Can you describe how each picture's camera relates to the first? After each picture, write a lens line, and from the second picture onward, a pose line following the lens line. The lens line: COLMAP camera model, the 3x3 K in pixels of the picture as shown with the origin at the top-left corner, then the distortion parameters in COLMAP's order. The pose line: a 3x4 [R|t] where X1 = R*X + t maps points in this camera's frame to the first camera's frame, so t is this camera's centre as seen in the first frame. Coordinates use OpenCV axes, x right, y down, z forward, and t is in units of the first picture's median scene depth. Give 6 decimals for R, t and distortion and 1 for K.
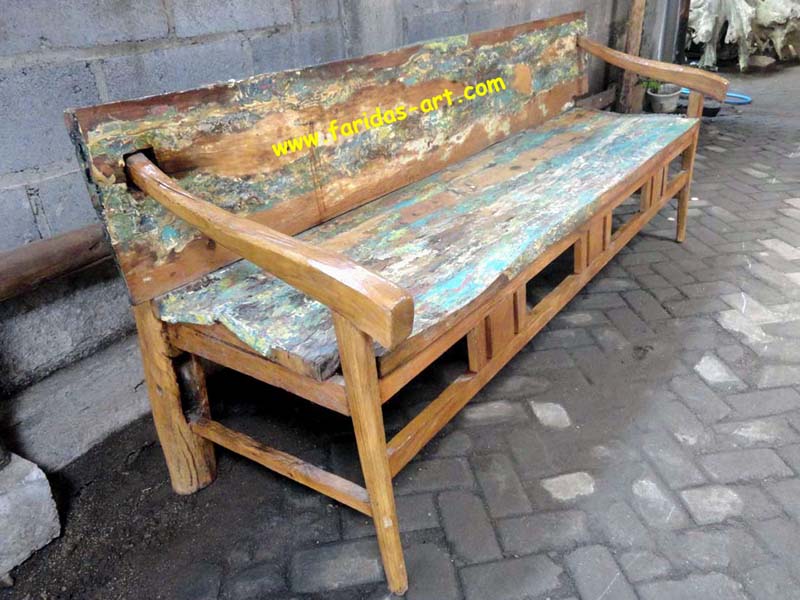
lens RADIAL K [[576.3, 0, 400.0], [0, 576.3, 300.0], [0, 0, 1]] dist [0.007708, 0.000318]
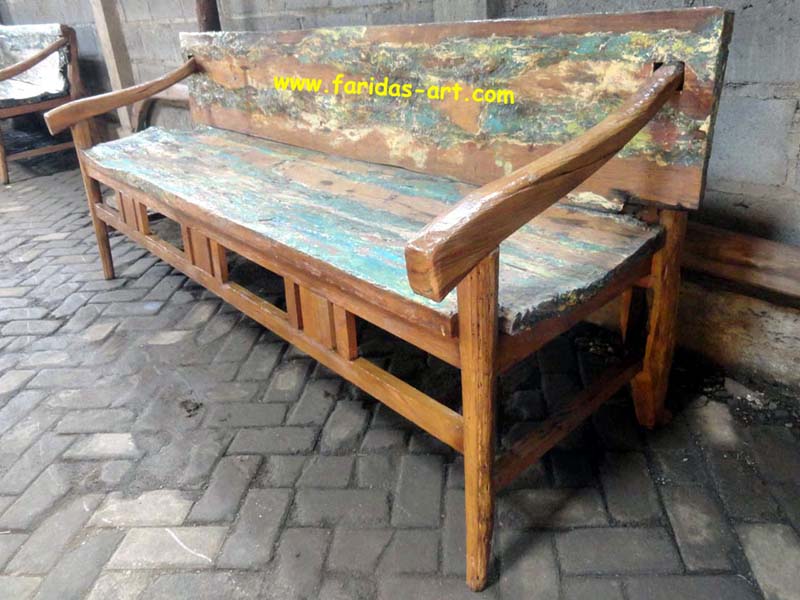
lens RADIAL K [[564.3, 0, 426.7], [0, 564.3, 263.0], [0, 0, 1]] dist [-0.000965, -0.001073]
pose [[-0.131096, 0.464306, -0.875919, 1.032495], [-0.421859, 0.773431, 0.473117, -0.633924], [0.897134, 0.431538, 0.094477, 1.172212]]
